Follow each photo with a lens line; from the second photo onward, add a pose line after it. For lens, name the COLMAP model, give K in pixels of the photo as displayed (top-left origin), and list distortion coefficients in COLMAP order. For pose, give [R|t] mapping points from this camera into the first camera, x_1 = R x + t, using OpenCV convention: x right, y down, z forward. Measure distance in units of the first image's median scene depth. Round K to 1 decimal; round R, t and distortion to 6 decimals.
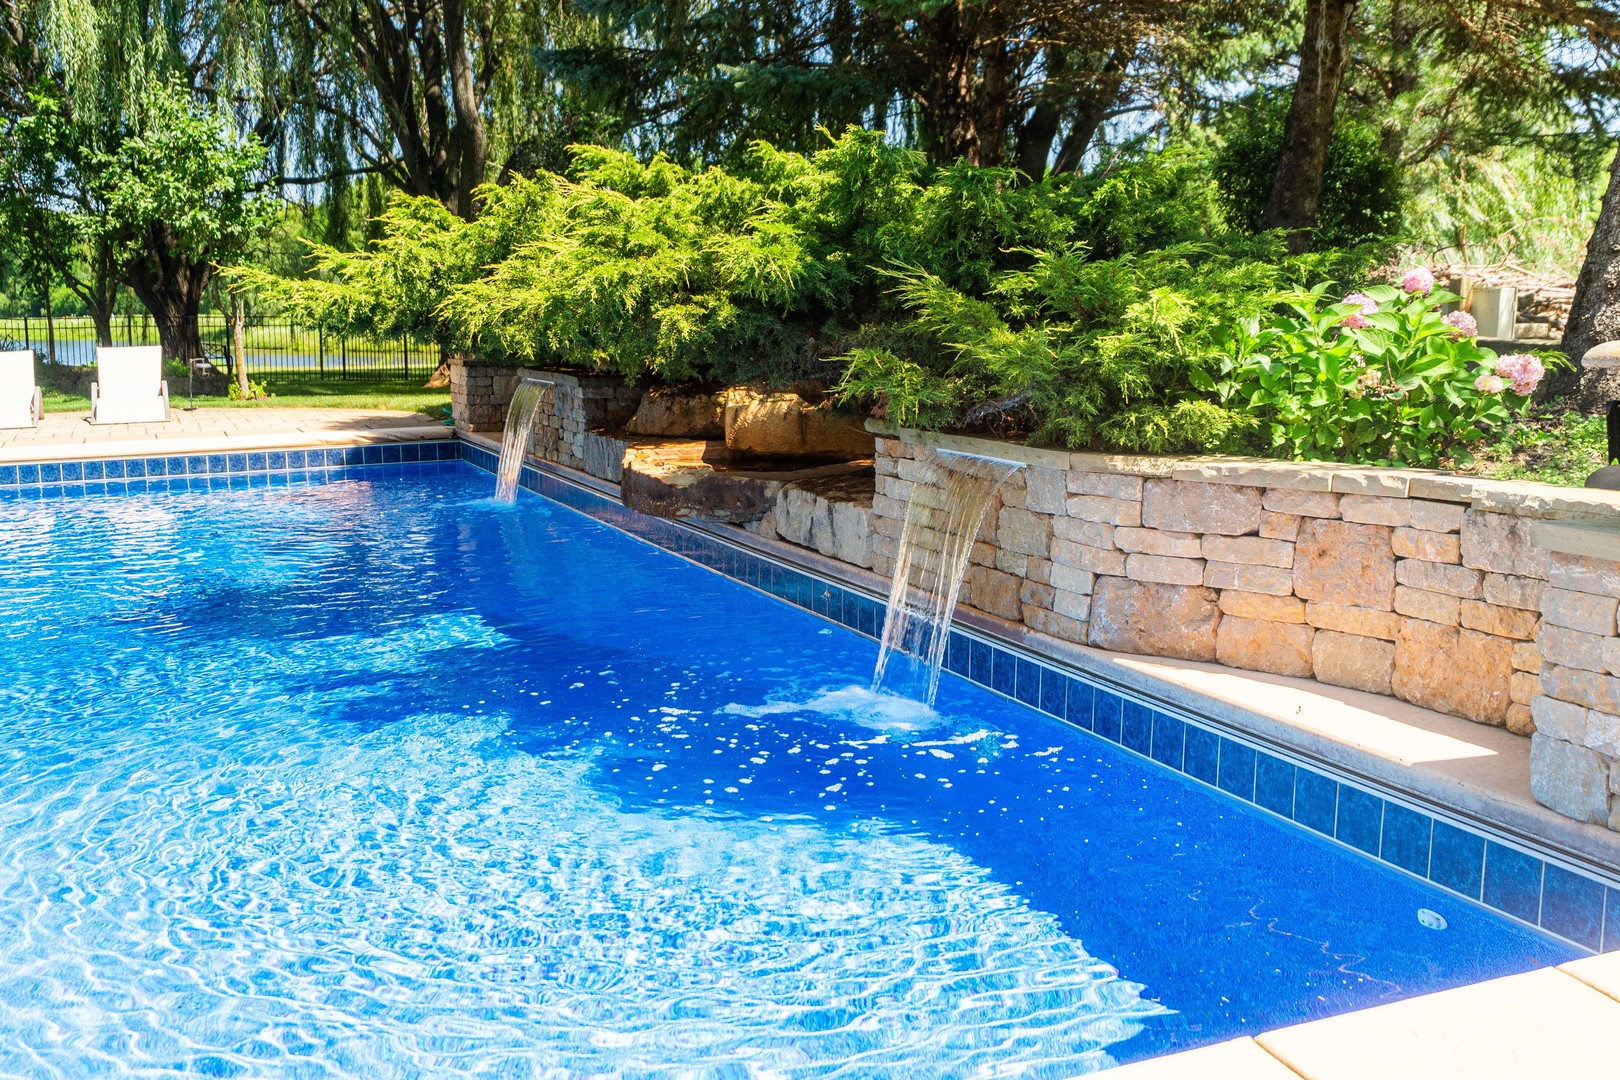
lens RADIAL K [[1628.9, 0, 810.0], [0, 1628.9, 540.0], [0, 0, 1]] dist [0.009312, 0.011335]
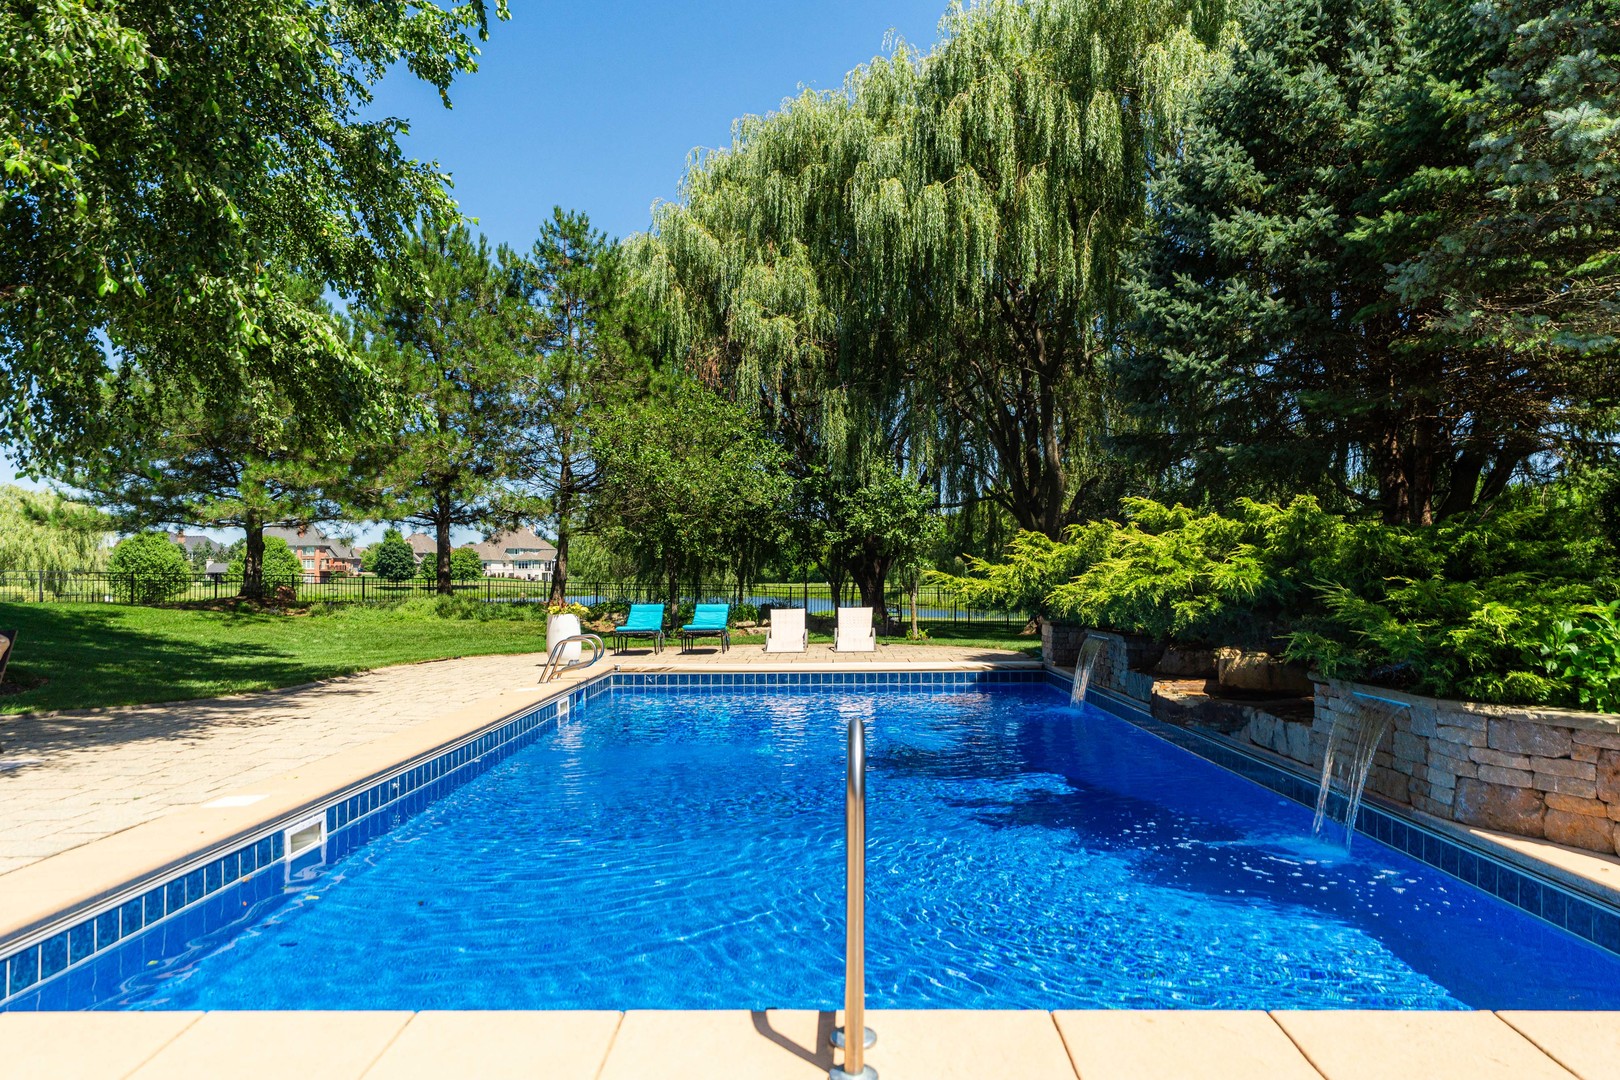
lens RADIAL K [[1076.1, 0, 797.8], [0, 1076.1, 545.1], [0, 0, 1]] dist [0.003415, 0.001179]
pose [[0.908065, -0.004079, -0.418809, 0.019236], [-0.068900, 0.984874, -0.158982, 0.006648], [0.413123, 0.173222, 0.894049, -0.168561]]
